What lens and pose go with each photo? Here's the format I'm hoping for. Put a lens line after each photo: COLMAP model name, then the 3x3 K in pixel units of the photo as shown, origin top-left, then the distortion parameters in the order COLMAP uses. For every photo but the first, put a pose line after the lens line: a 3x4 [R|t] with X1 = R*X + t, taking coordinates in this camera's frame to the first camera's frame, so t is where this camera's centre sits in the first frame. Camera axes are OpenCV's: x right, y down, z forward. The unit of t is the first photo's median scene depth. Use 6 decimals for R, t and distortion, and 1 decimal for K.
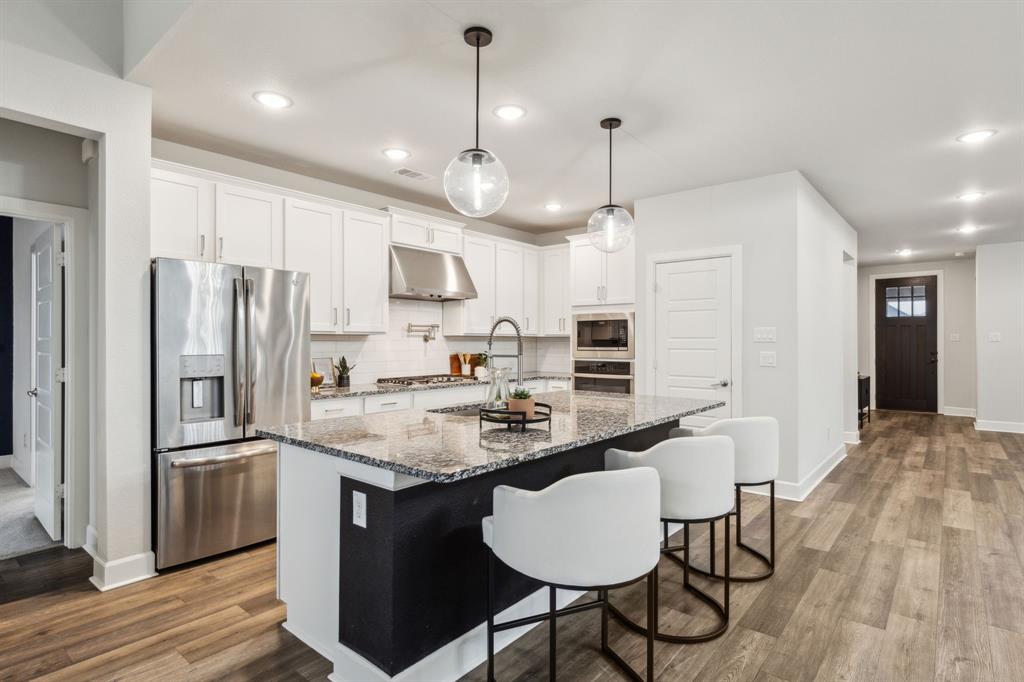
lens RADIAL K [[479.0, 0, 514.0], [0, 479.0, 333.4], [0, 0, 1]] dist [-0.003207, 0.000251]
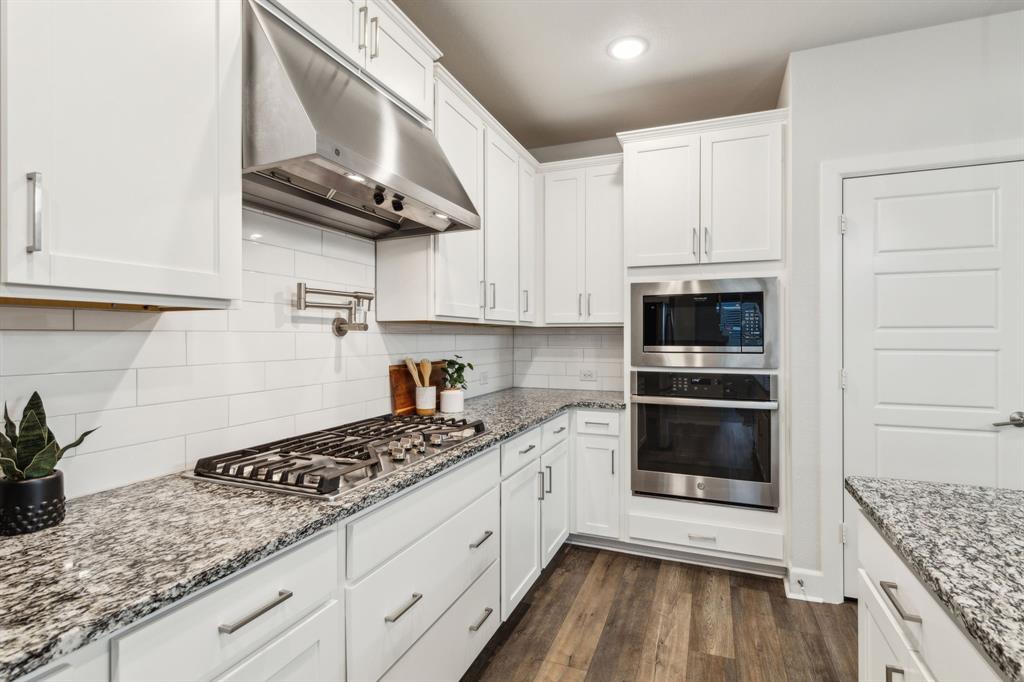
lens RADIAL K [[479.0, 0, 514.0], [0, 479.0, 333.4], [0, 0, 1]] dist [-0.003207, 0.000251]
pose [[0.954359, 0.001810, 0.298656, -0.161194], [-0.005550, 0.999916, 0.011676, 0.010278], [-0.298610, -0.012801, 0.954289, 0.570774]]
